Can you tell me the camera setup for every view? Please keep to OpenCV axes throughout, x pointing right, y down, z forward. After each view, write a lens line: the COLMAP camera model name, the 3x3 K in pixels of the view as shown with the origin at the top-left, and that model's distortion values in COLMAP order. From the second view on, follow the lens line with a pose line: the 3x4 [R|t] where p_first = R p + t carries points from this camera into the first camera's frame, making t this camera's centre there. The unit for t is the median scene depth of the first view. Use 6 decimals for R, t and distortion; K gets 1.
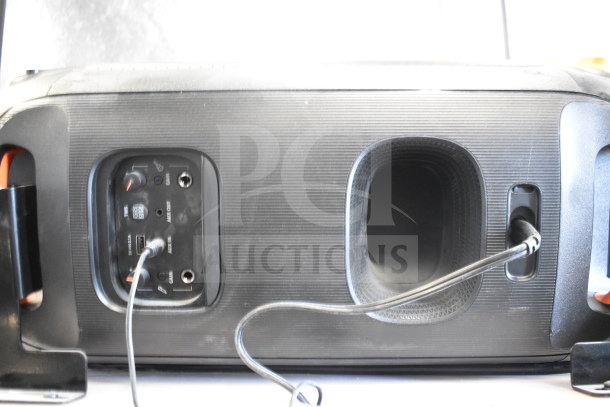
lens RADIAL K [[540.8, 0, 309.1], [0, 540.8, 203.7], [0, 0, 1]] dist [-0.066468, -0.013027]
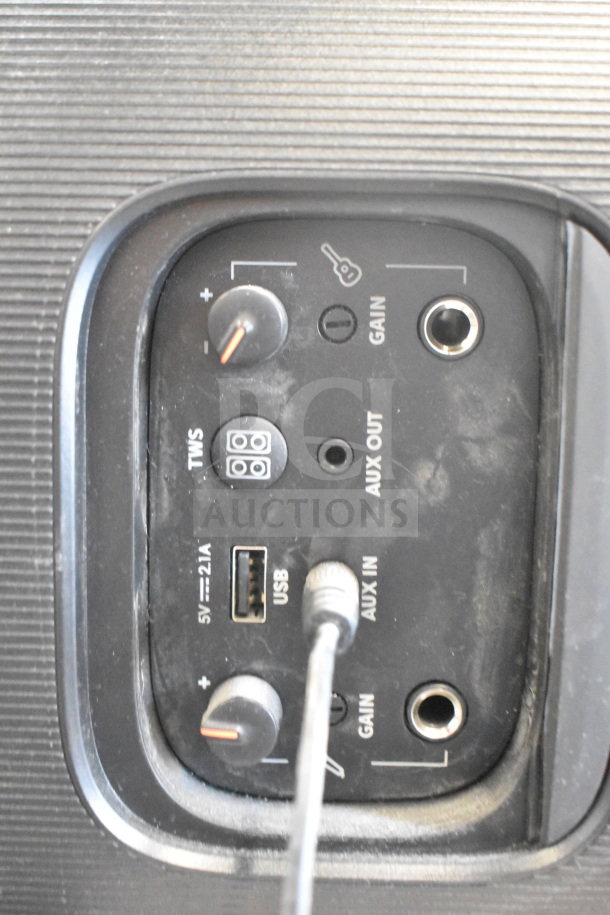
lens RADIAL K [[1184.5, 0, 304.3], [0, 1184.5, 456.5], [0, 0, 1]] dist [-0.004749, 0.000000]
pose [[0.999606, 0.025789, -0.011102, -0.286836], [-0.025040, 0.997695, 0.063069, -0.017315], [0.012703, -0.062767, 0.997947, 0.463275]]
